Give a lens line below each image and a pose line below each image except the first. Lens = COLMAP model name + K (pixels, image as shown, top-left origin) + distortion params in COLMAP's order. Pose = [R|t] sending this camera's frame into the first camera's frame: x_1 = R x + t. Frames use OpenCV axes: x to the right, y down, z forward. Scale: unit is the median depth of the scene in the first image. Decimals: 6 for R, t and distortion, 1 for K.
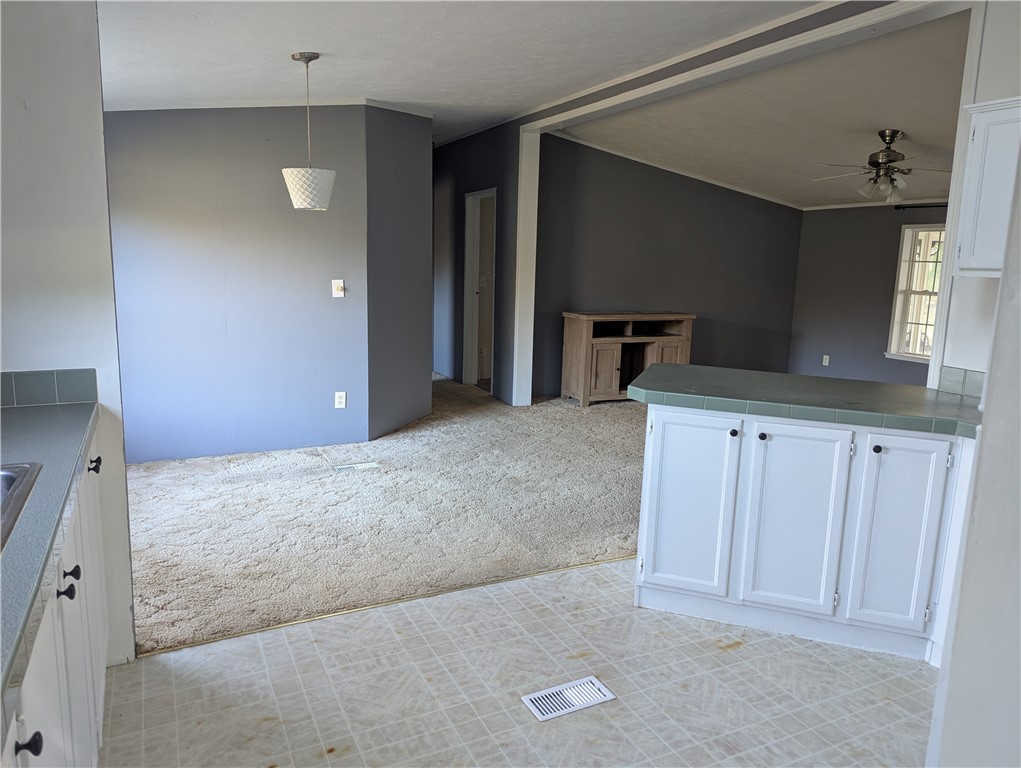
lens RADIAL K [[712.6, 0, 510.5], [0, 712.6, 384.0], [0, 0, 1]] dist [0.045602, -0.001946]
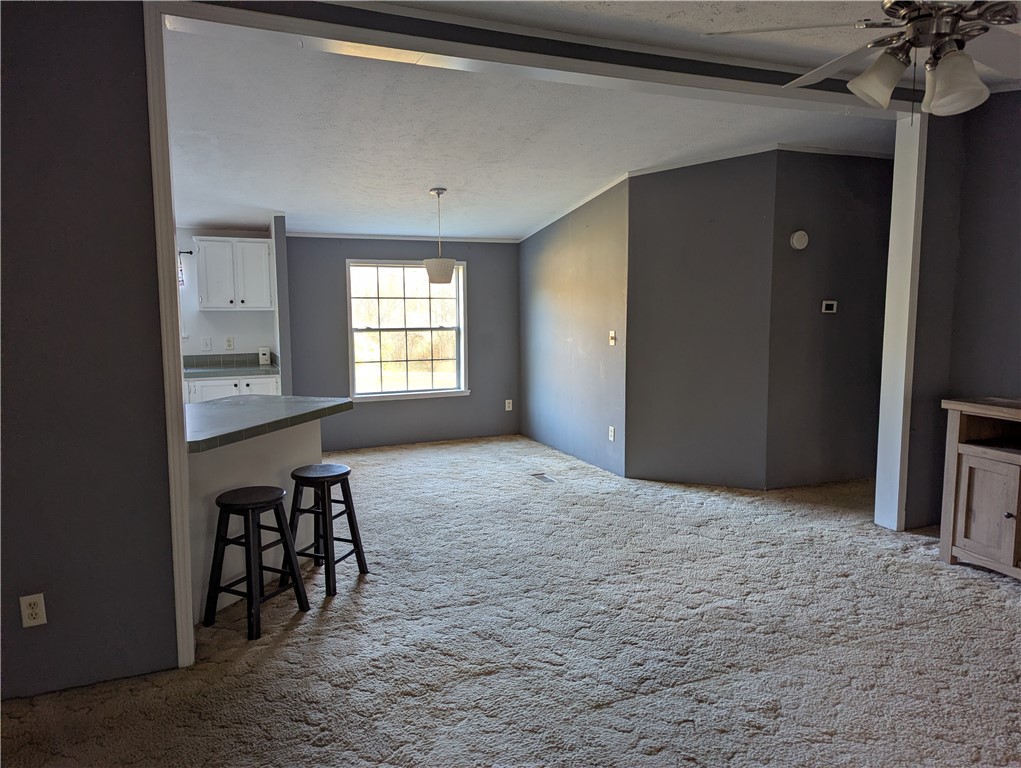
lens RADIAL K [[712.6, 0, 510.5], [0, 712.6, 384.0], [0, 0, 1]] dist [0.045602, -0.001946]
pose [[-0.067597, 0.081213, -0.994402, 0.931595], [-0.165563, 0.981950, 0.091451, -0.138140], [0.983880, 0.170818, -0.052931, 0.905632]]
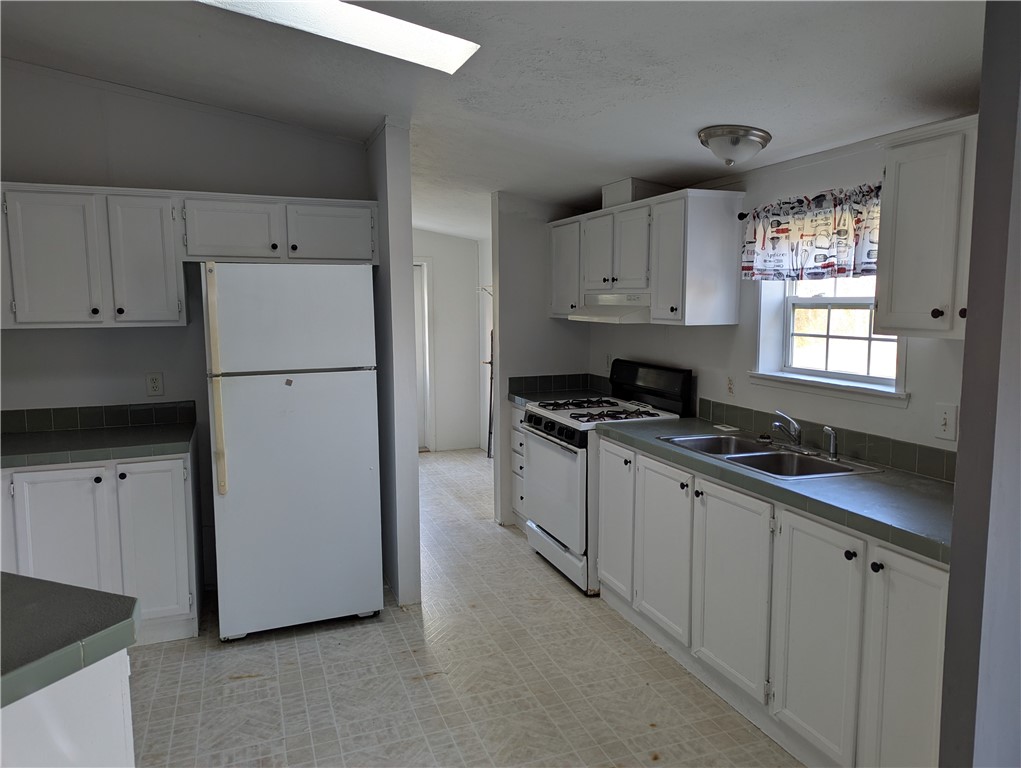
lens RADIAL K [[712.6, 0, 510.5], [0, 712.6, 384.0], [0, 0, 1]] dist [0.045602, -0.001946]
pose [[-0.994765, -0.036121, 0.095588, -0.070498], [-0.007500, 0.958727, 0.284231, -0.163798], [-0.101909, 0.282026, -0.953979, 0.785568]]
